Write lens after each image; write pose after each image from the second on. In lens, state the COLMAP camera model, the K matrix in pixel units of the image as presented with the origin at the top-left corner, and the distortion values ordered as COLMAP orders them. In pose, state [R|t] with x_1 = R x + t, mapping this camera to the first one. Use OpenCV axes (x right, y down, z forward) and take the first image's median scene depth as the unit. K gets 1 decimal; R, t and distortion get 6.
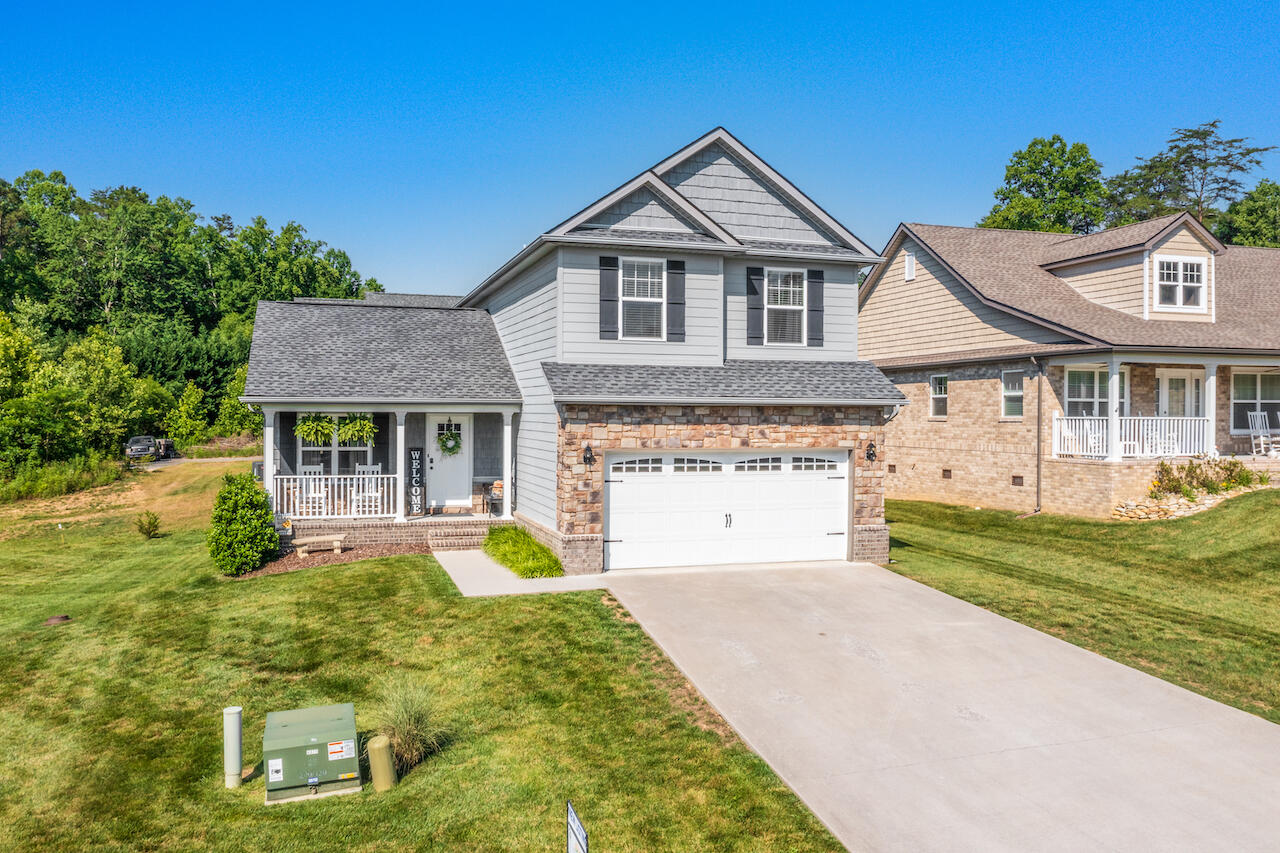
lens RADIAL K [[1011.3, 0, 634.5], [0, 1011.3, 430.5], [0, 0, 1]] dist [-0.010761, -0.007673]
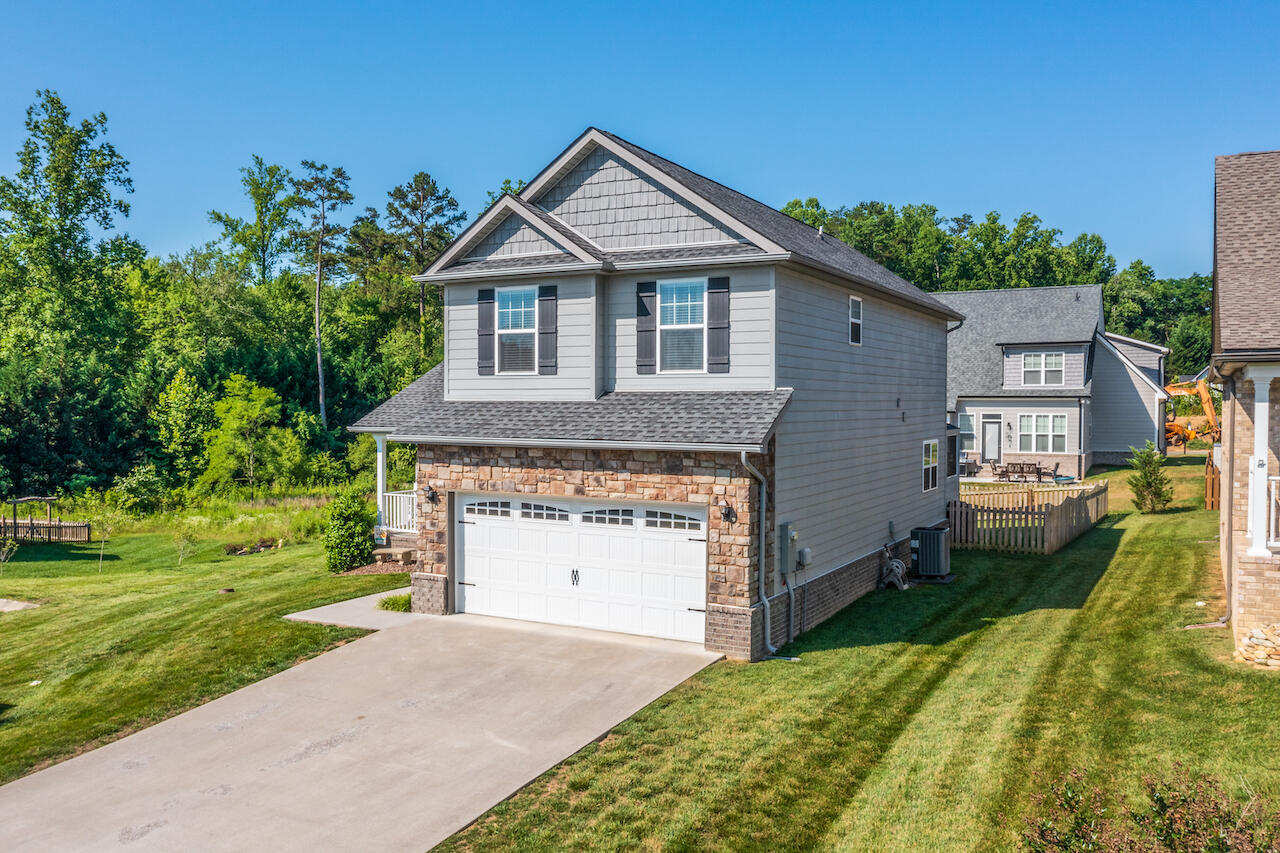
lens RADIAL K [[1011.3, 0, 634.5], [0, 1011.3, 430.5], [0, 0, 1]] dist [-0.010761, -0.007673]
pose [[0.692642, 0.017227, -0.721076, 0.757992], [-0.010959, 0.999851, 0.013361, -0.050943], [0.721199, -0.001352, 0.692727, 0.425830]]
